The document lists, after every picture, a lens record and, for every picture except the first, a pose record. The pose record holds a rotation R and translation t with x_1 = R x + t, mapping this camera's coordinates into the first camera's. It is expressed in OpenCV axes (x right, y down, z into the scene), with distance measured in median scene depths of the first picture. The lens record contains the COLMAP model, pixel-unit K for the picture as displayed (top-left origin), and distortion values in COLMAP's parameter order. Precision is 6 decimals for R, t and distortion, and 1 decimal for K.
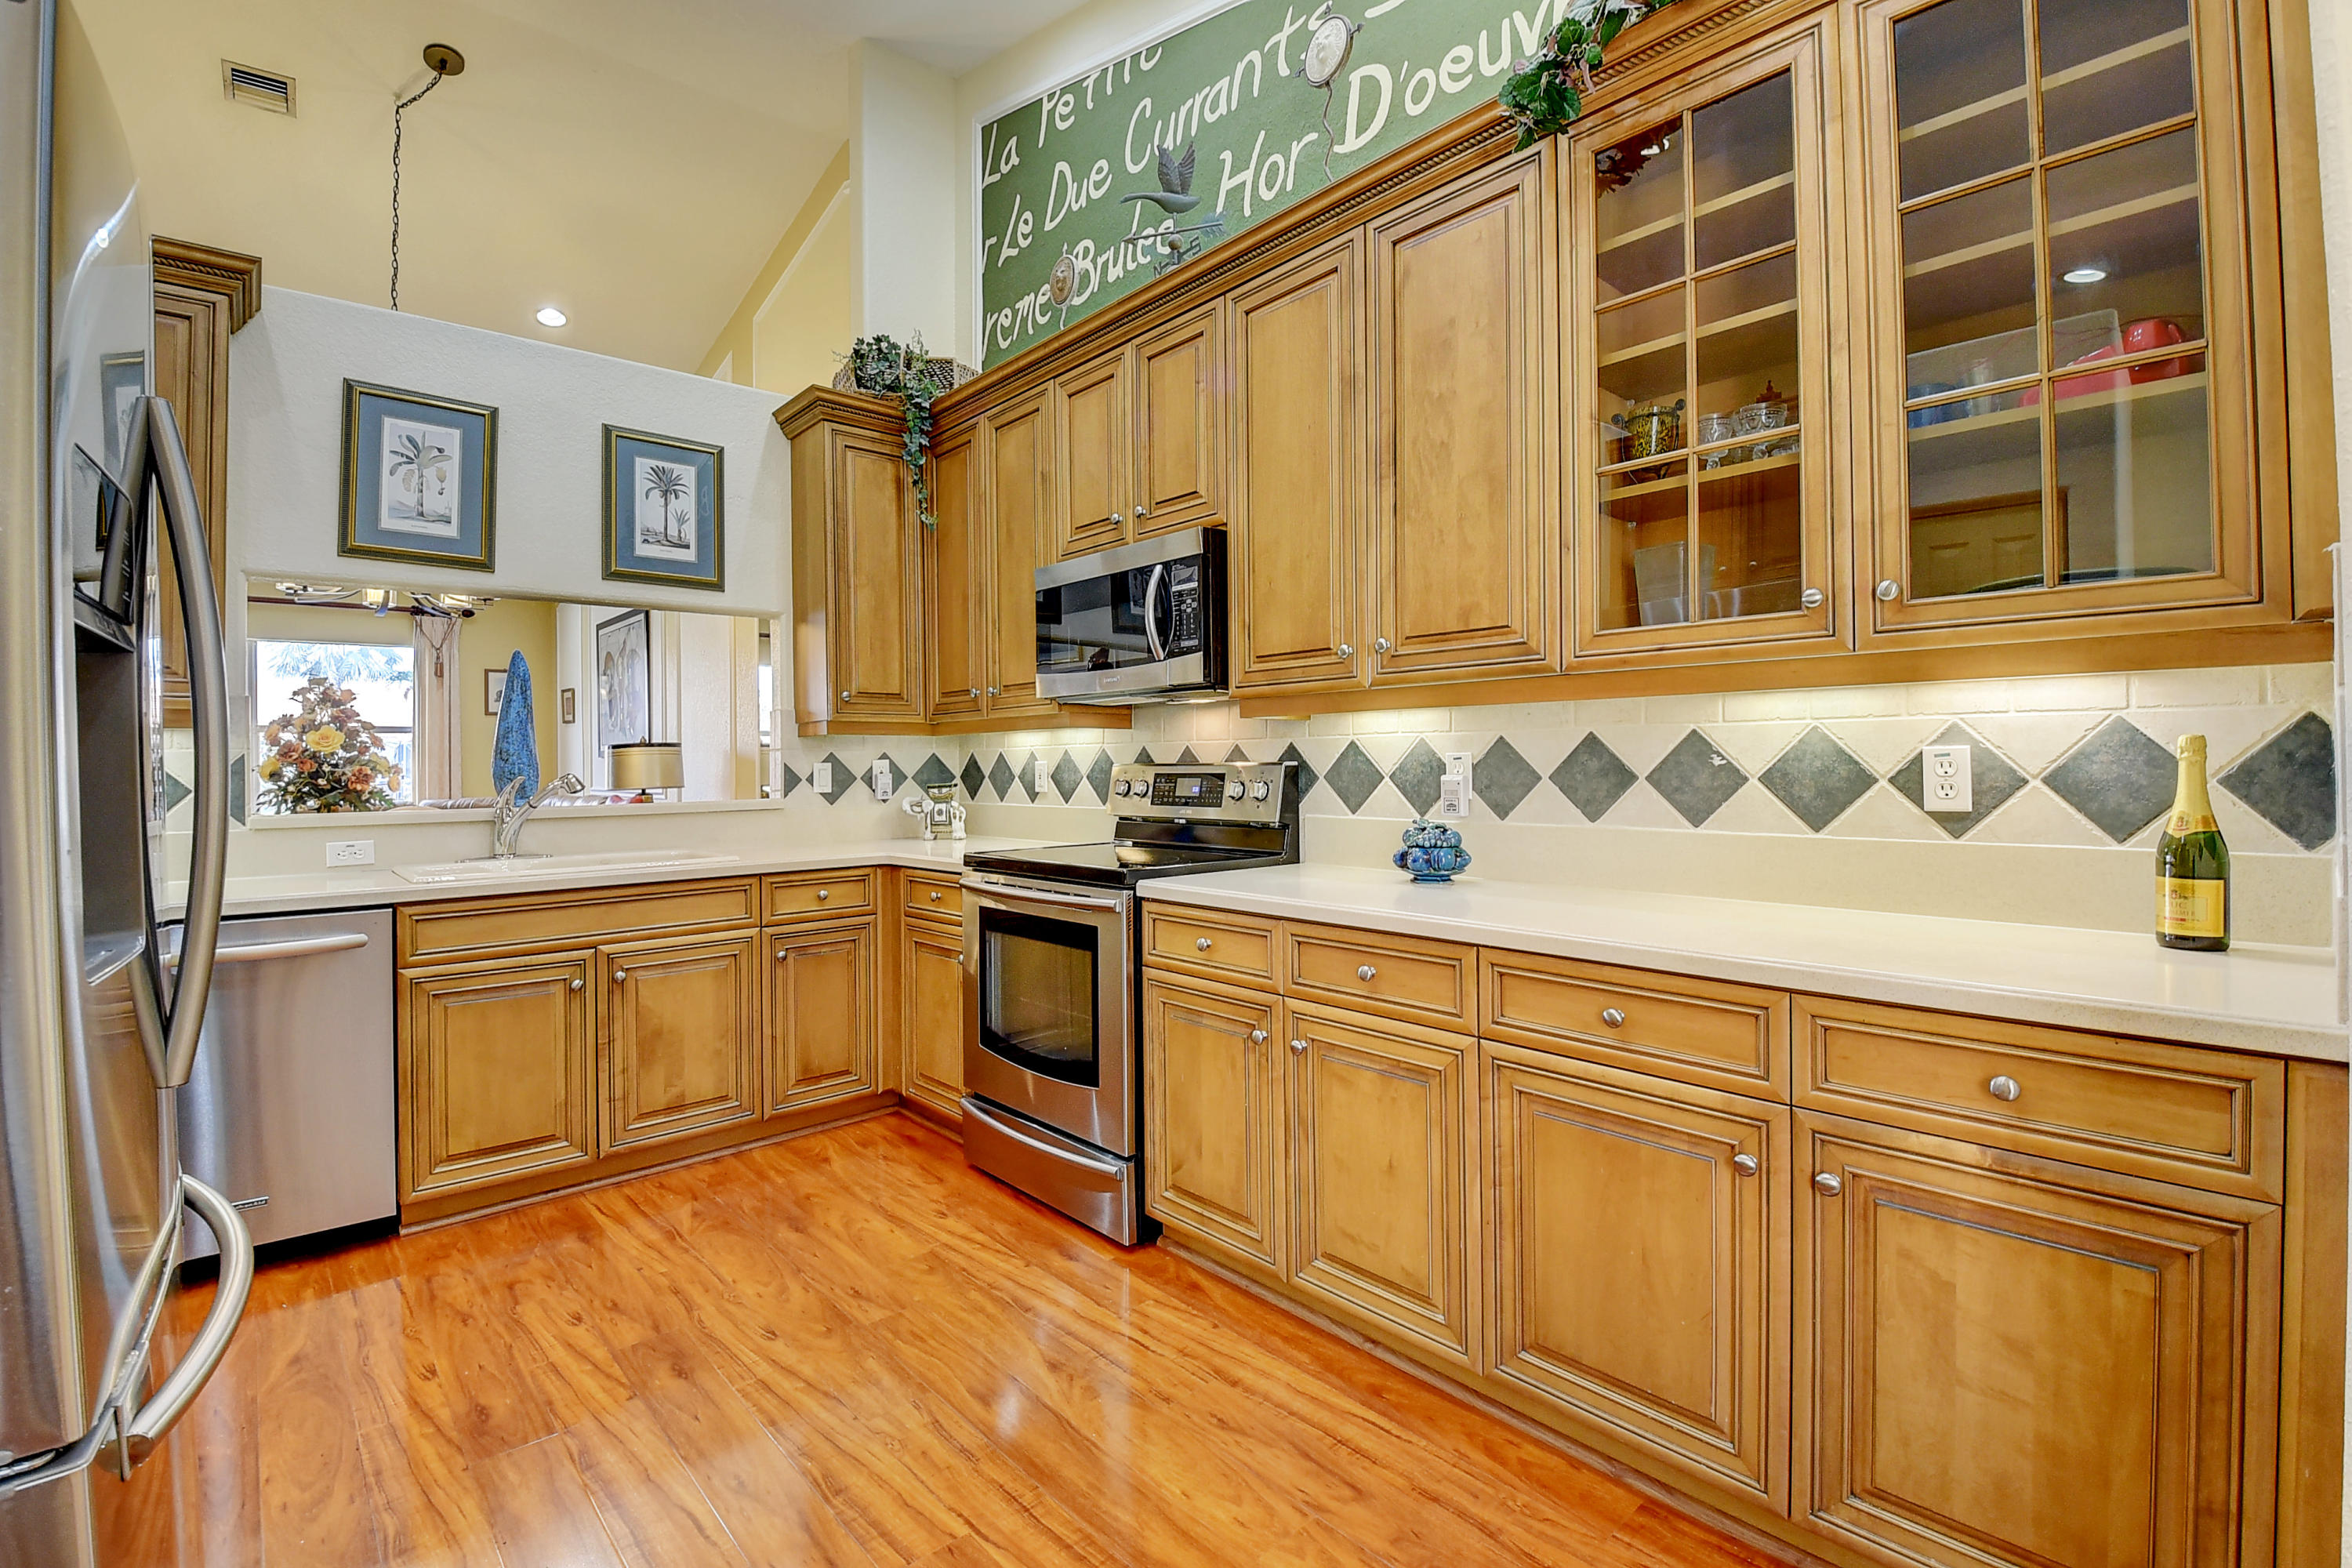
lens RADIAL K [[1060.4, 0, 1182.7], [0, 1060.4, 781.6], [0, 0, 1]] dist [0.002263, -0.015148]
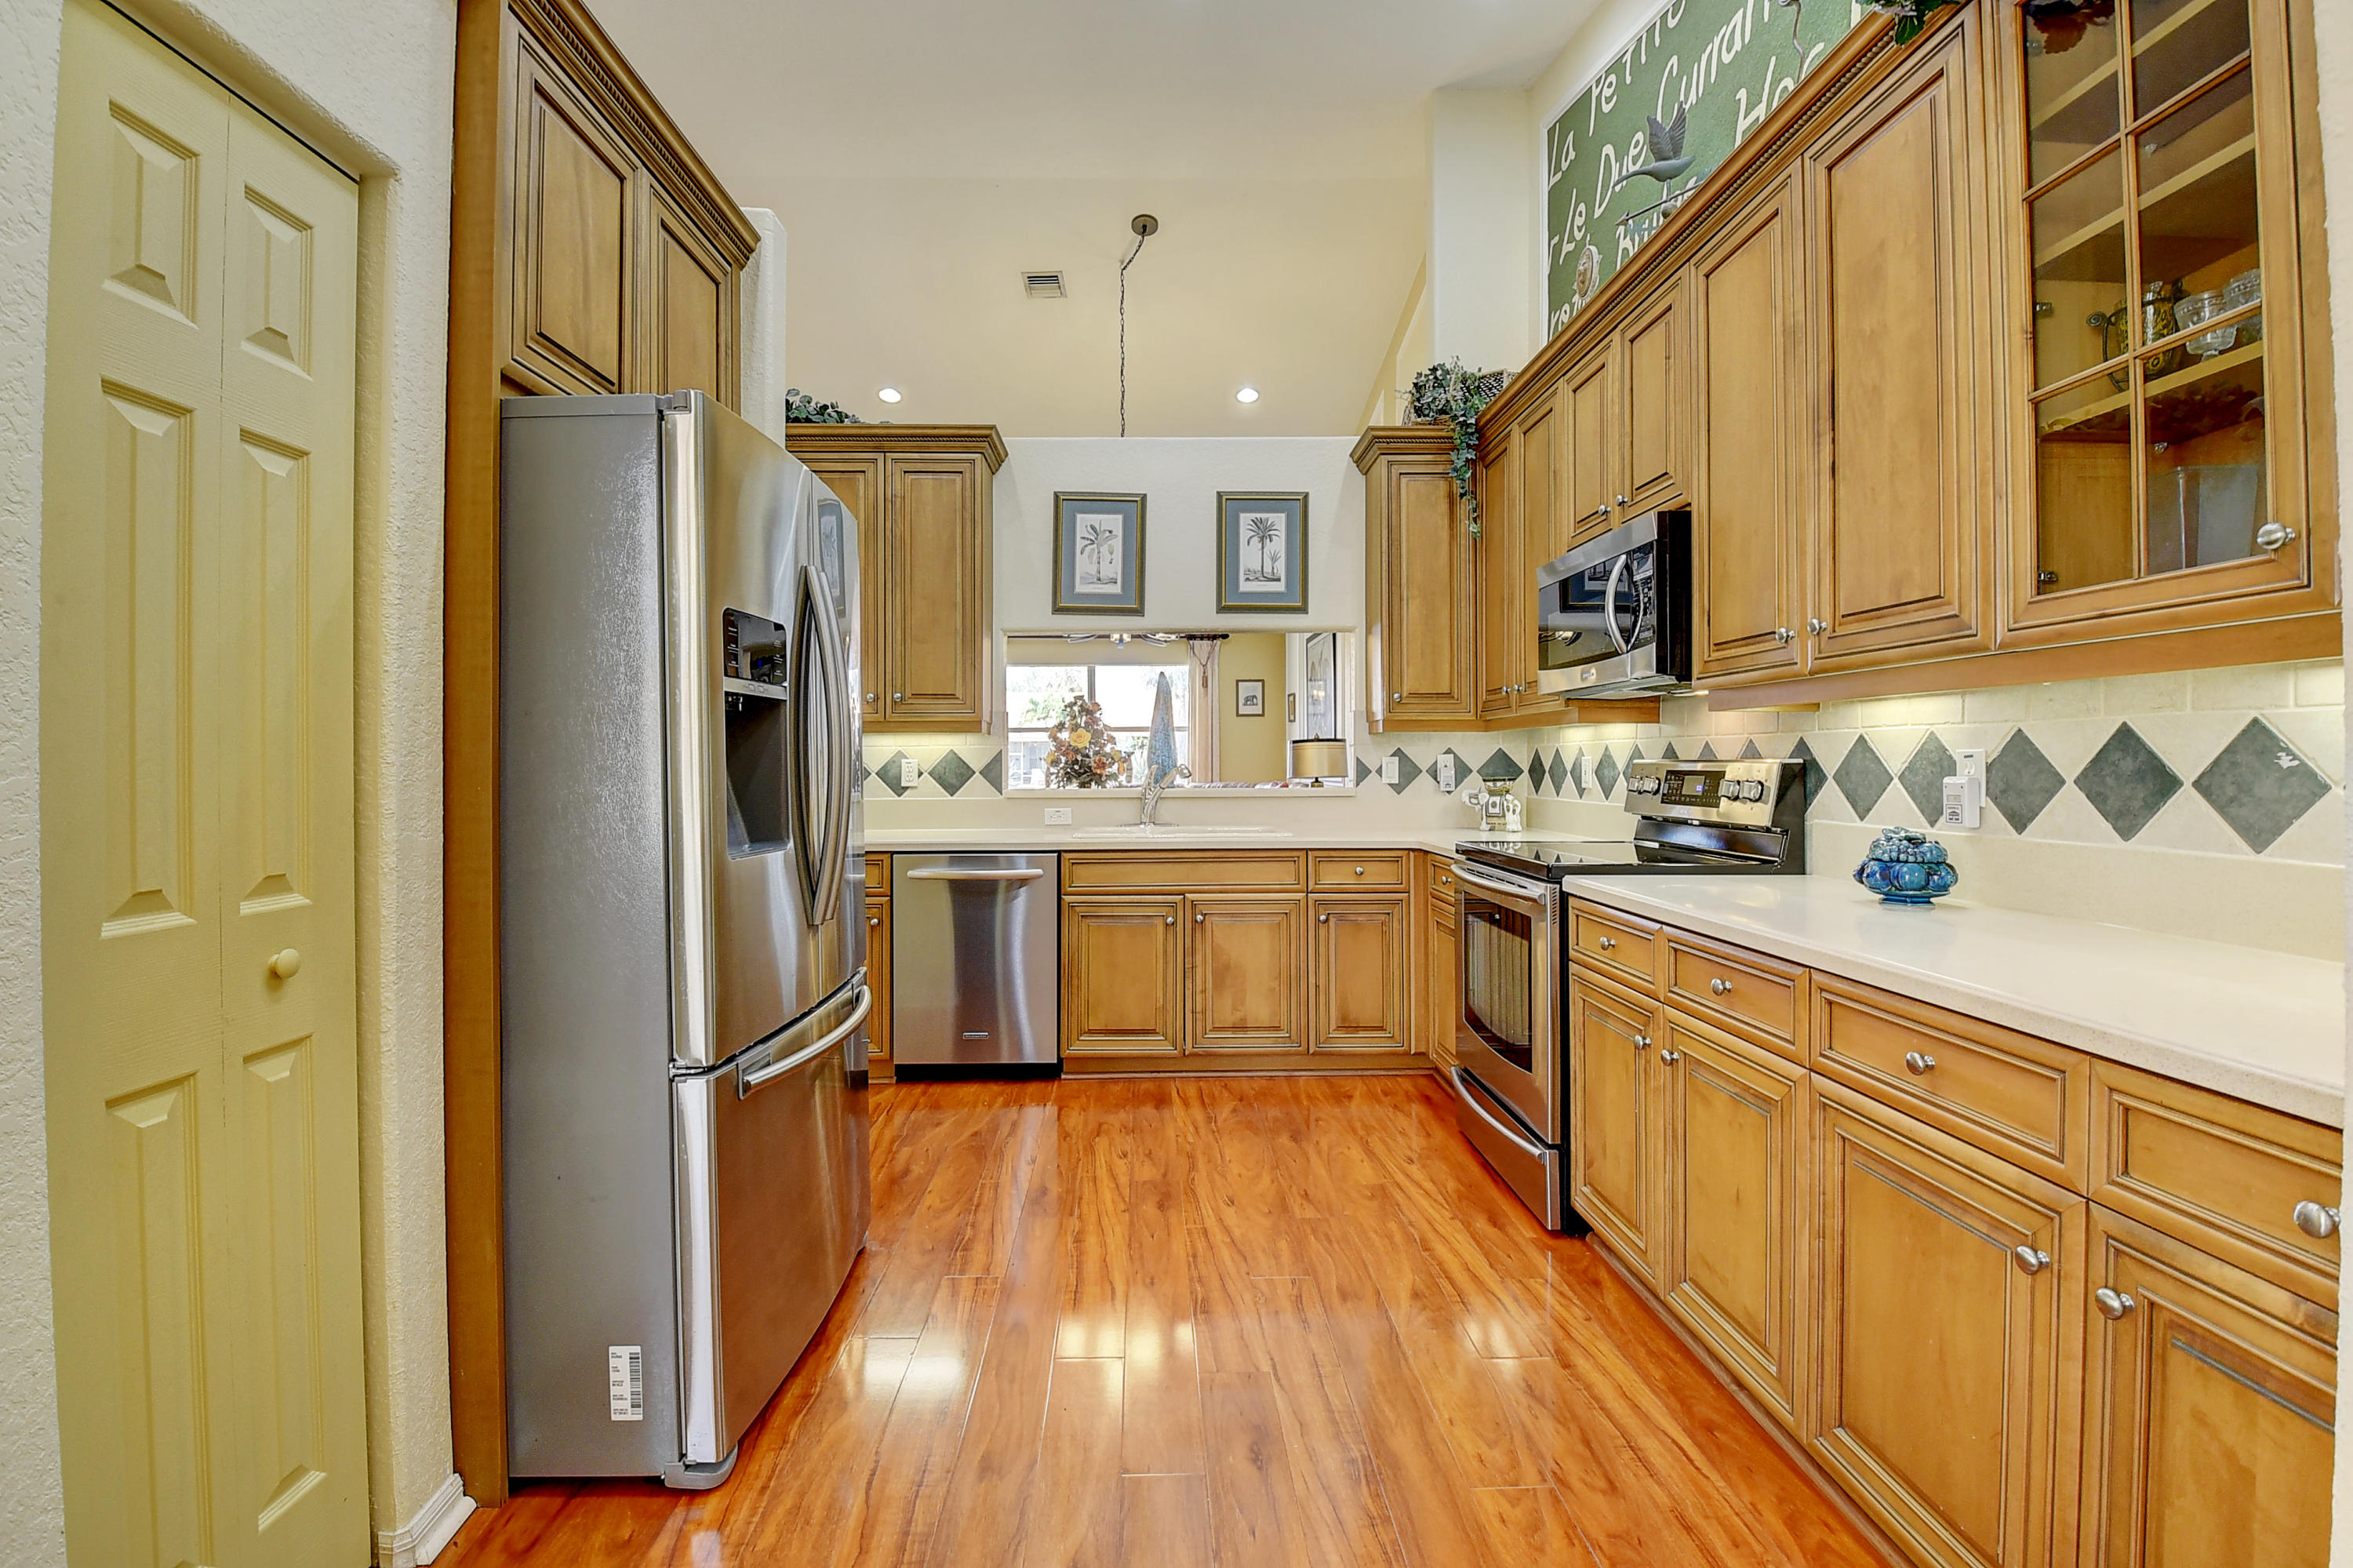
lens RADIAL K [[1060.9, 0, 1149.3], [0, 1060.9, 790.7], [0, 0, 1]] dist [0.002263, -0.015148]
pose [[0.752207, 0.027507, -0.658352, 0.315401], [-0.018096, 0.999614, 0.021089, -0.000806], [0.658678, -0.003949, 0.752414, -0.024963]]
